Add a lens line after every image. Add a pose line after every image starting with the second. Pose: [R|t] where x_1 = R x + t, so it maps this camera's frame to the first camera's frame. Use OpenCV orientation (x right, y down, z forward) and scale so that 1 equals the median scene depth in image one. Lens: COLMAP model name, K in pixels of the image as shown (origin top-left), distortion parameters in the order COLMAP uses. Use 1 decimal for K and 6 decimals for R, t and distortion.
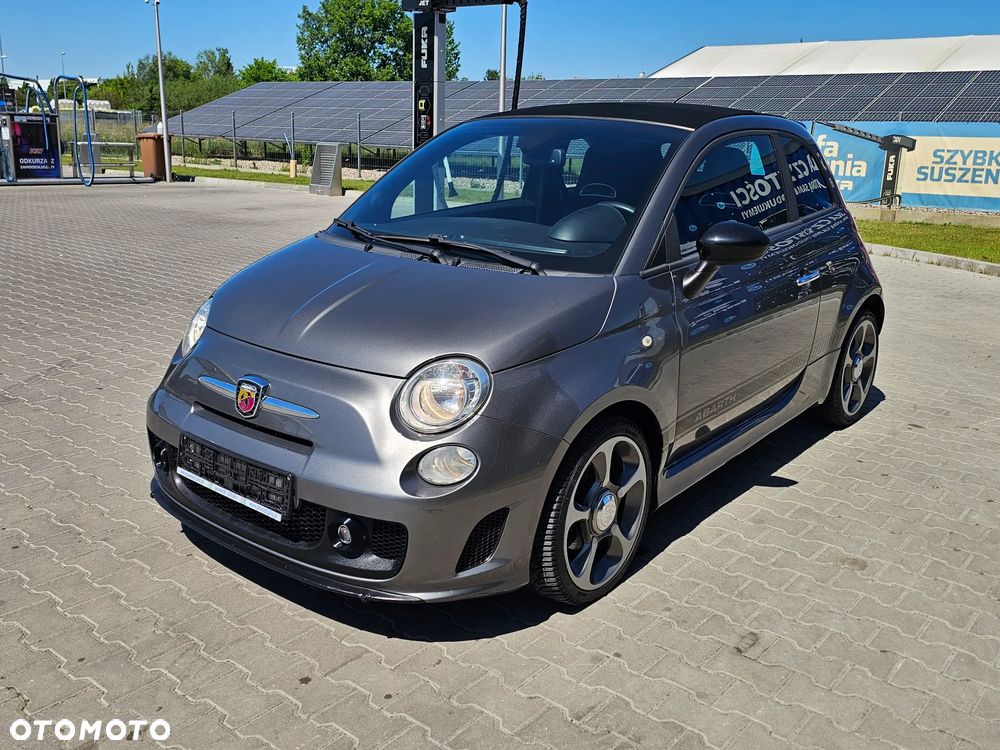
lens RADIAL K [[924.2, 0, 483.6], [0, 924.2, 367.0], [0, 0, 1]] dist [0.080698, -0.098820]
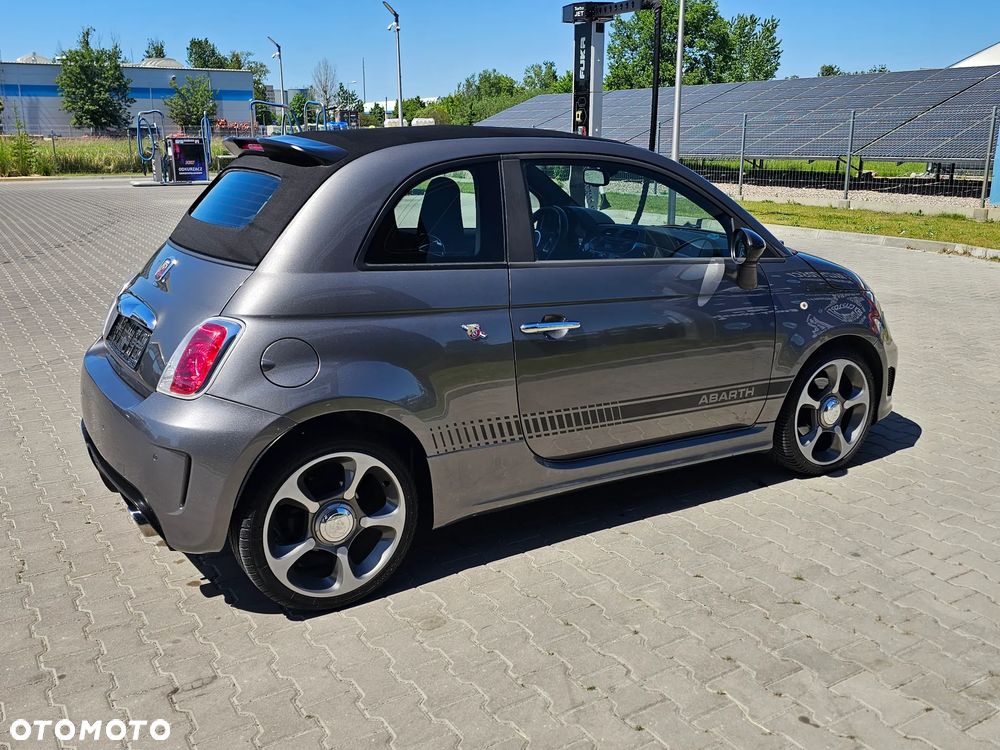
lens RADIAL K [[922.8, 0, 479.3], [0, 922.8, 367.1], [0, 0, 1]] dist [0.072974, -0.082903]
pose [[0.940883, 0.053131, -0.334538, 0.135005], [-0.055047, 0.998477, 0.003758, -0.009119], [0.334228, 0.014880, 0.942375, 0.026164]]
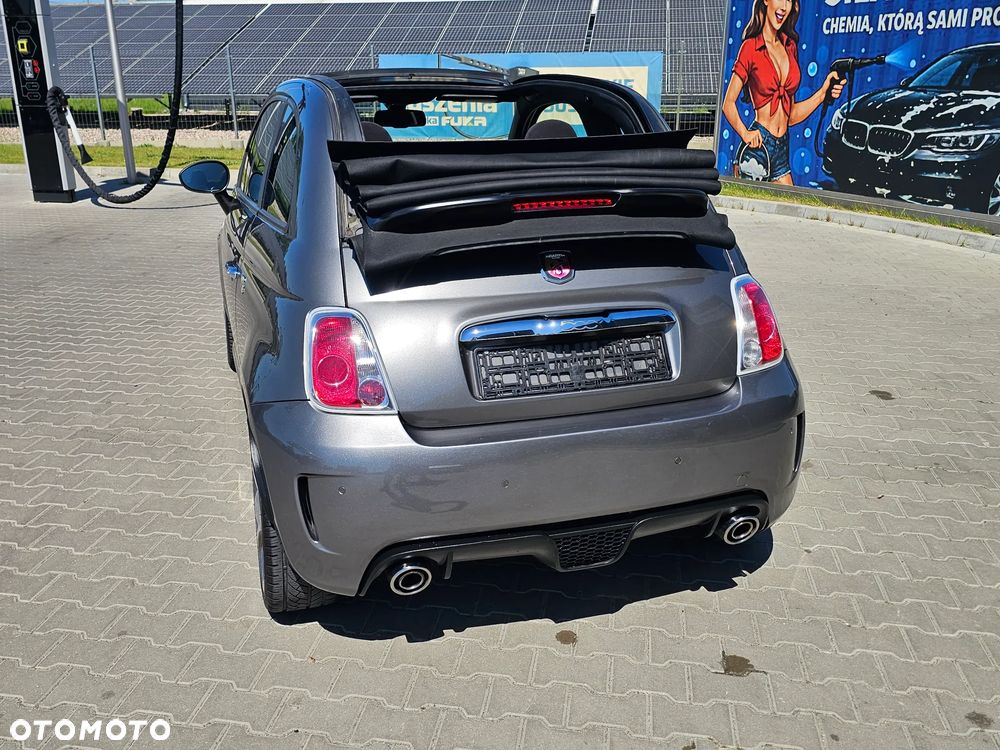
lens RADIAL K [[922.8, 0, 479.3], [0, 922.8, 367.1], [0, 0, 1]] dist [0.072974, -0.082903]
pose [[0.866863, -0.185809, 0.462628, -0.109404], [0.151479, 0.982246, 0.110668, -0.040825], [-0.474977, -0.025856, 0.879618, 0.112263]]
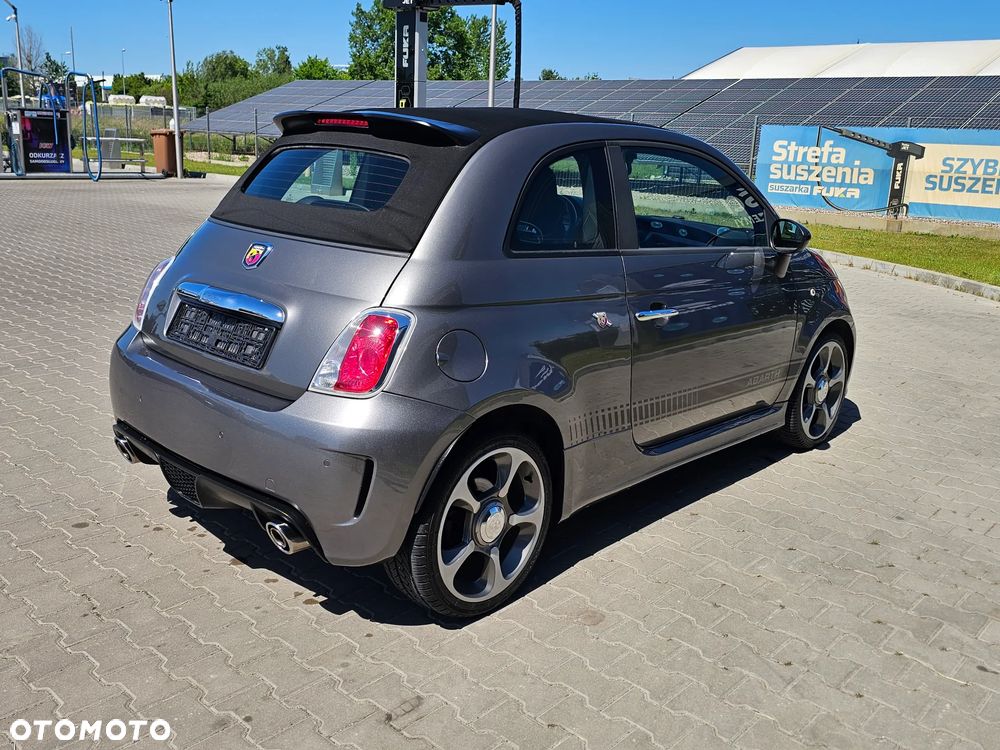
lens RADIAL K [[922.8, 0, 479.3], [0, 922.8, 367.1], [0, 0, 1]] dist [0.072974, -0.082903]
pose [[0.997791, 0.028508, -0.060011, 0.061576], [-0.028435, 0.999593, 0.002073, -0.005972], [0.060046, -0.000362, 0.998196, 0.016486]]
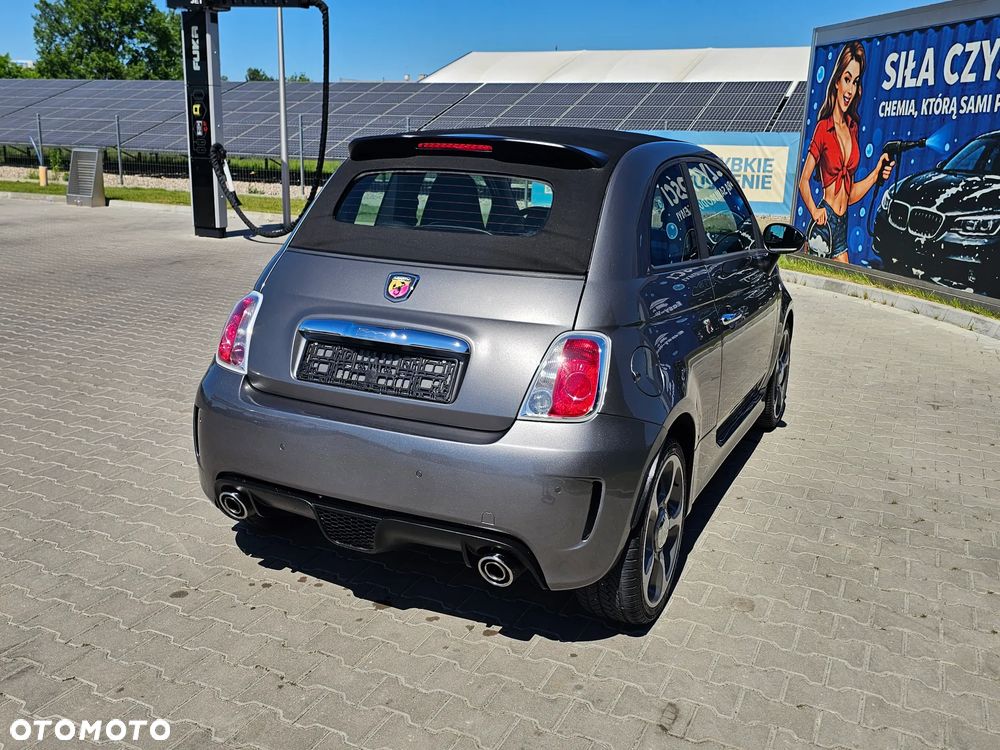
lens RADIAL K [[924.2, 0, 483.6], [0, 924.2, 367.0], [0, 0, 1]] dist [0.080698, -0.098820]
pose [[0.971080, -0.057334, 0.231770, -0.014311], [0.057596, 0.998324, 0.005639, -0.010688], [-0.231705, 0.007873, 0.972754, 0.020721]]
